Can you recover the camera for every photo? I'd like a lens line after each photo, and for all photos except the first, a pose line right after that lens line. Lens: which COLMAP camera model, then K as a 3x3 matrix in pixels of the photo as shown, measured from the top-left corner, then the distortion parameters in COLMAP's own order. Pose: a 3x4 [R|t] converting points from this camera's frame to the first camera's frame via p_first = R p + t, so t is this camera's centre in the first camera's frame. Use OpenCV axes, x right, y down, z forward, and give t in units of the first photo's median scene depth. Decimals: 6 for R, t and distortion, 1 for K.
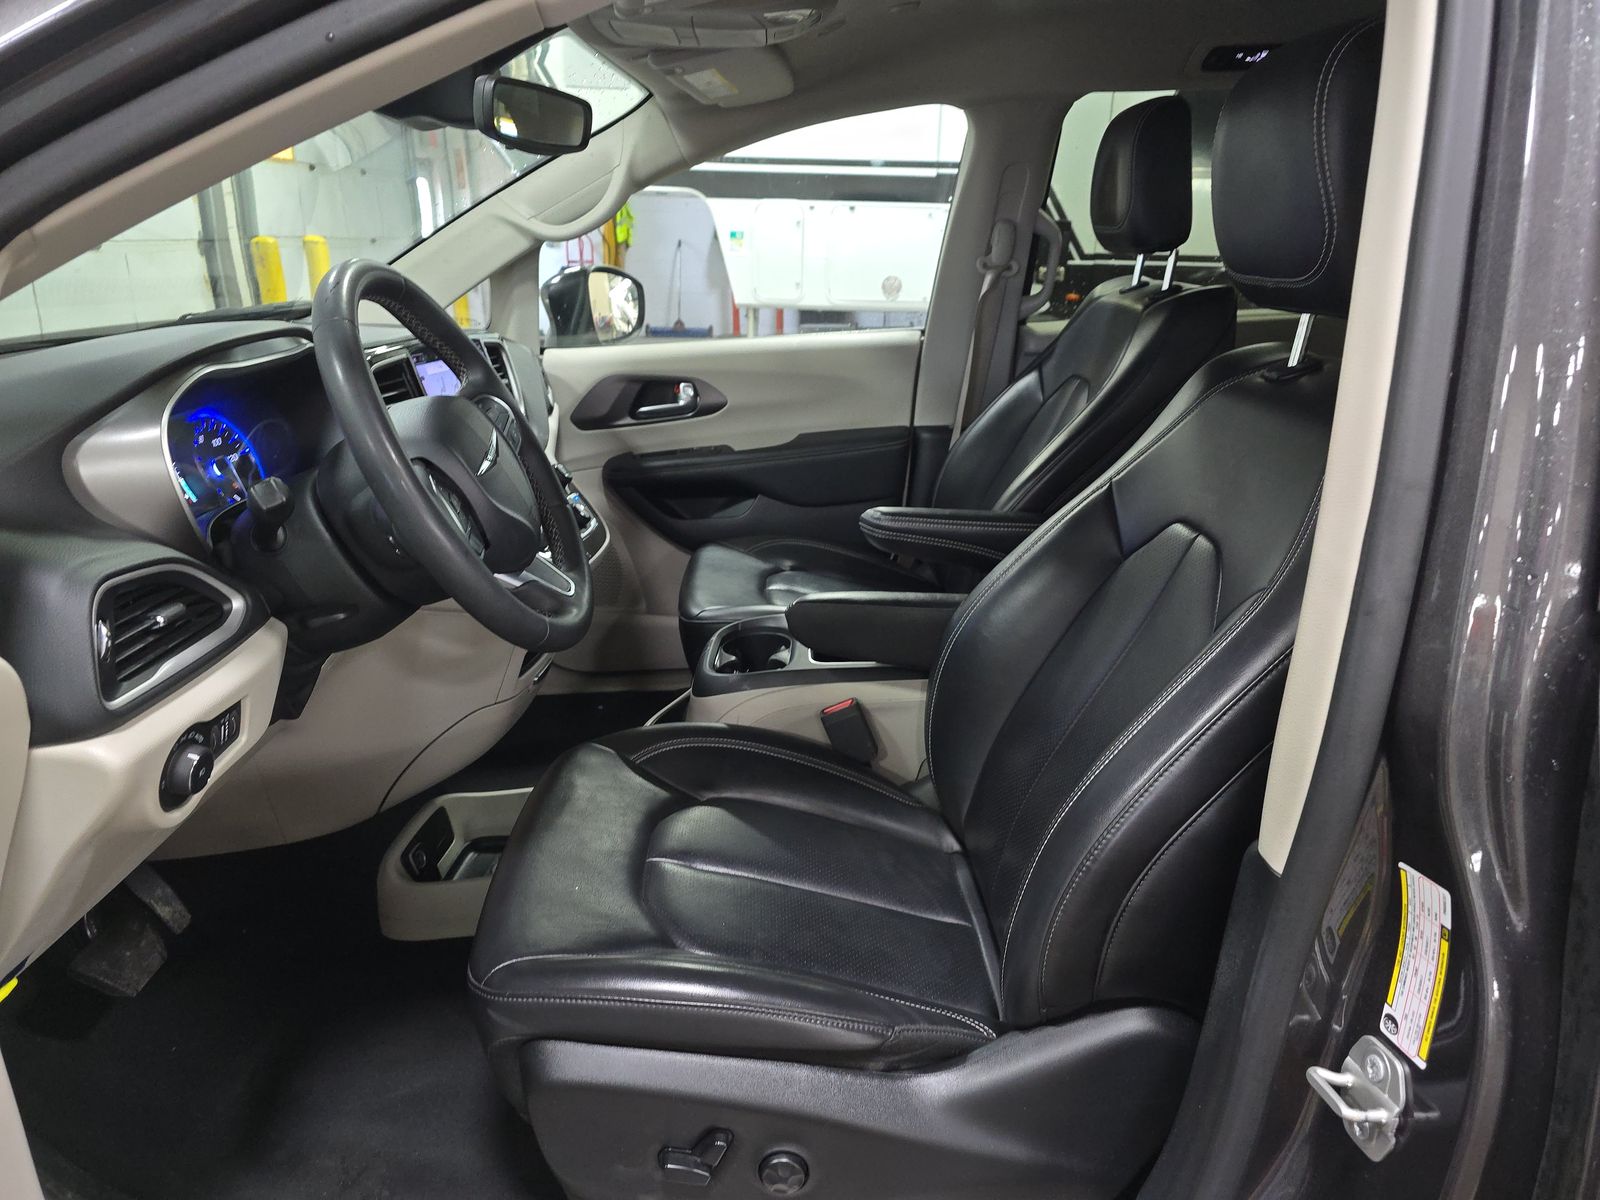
lens RADIAL K [[1076.2, 0, 792.8], [0, 1076.2, 597.6], [0, 0, 1]] dist [0.063010, -0.058894]
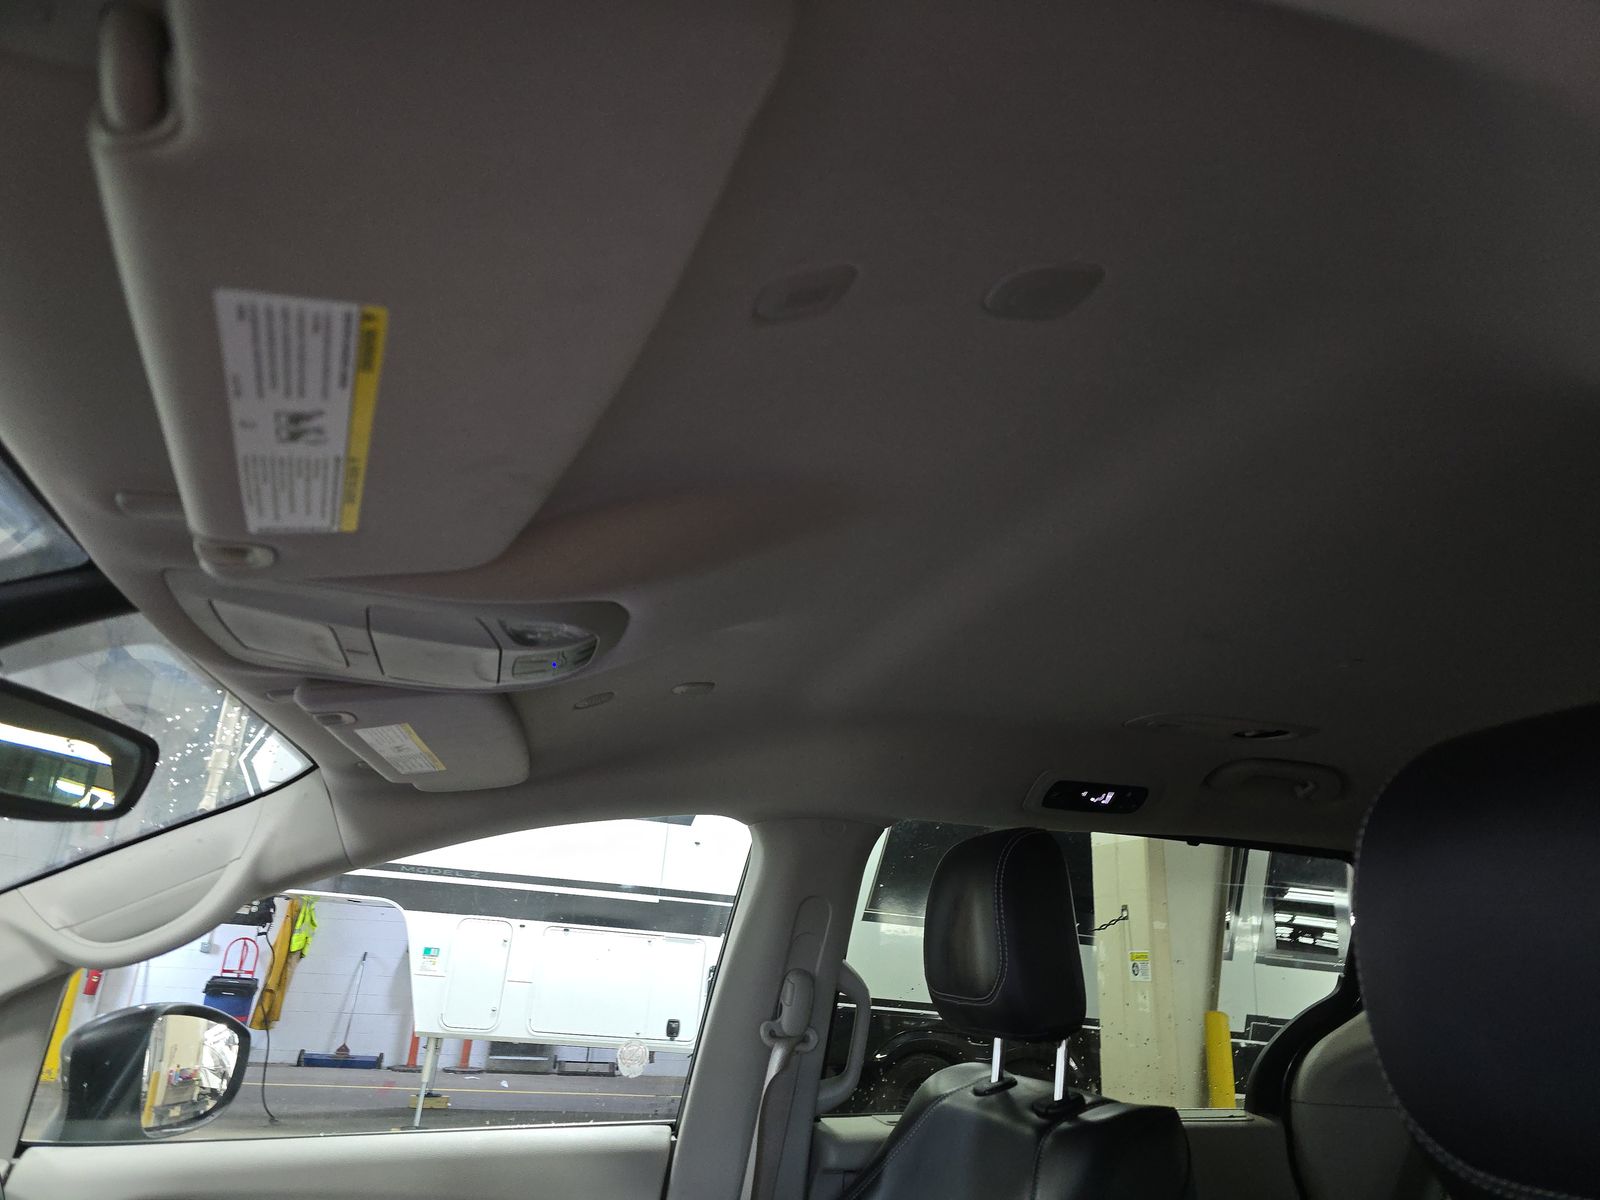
lens RADIAL K [[1076.2, 0, 792.8], [0, 1076.2, 597.6], [0, 0, 1]] dist [0.063010, -0.058894]
pose [[0.966151, 0.134406, 0.220198, -0.002667], [0.025024, 0.800707, -0.598534, -0.111152], [-0.256760, 0.583784, 0.770240, 0.288555]]
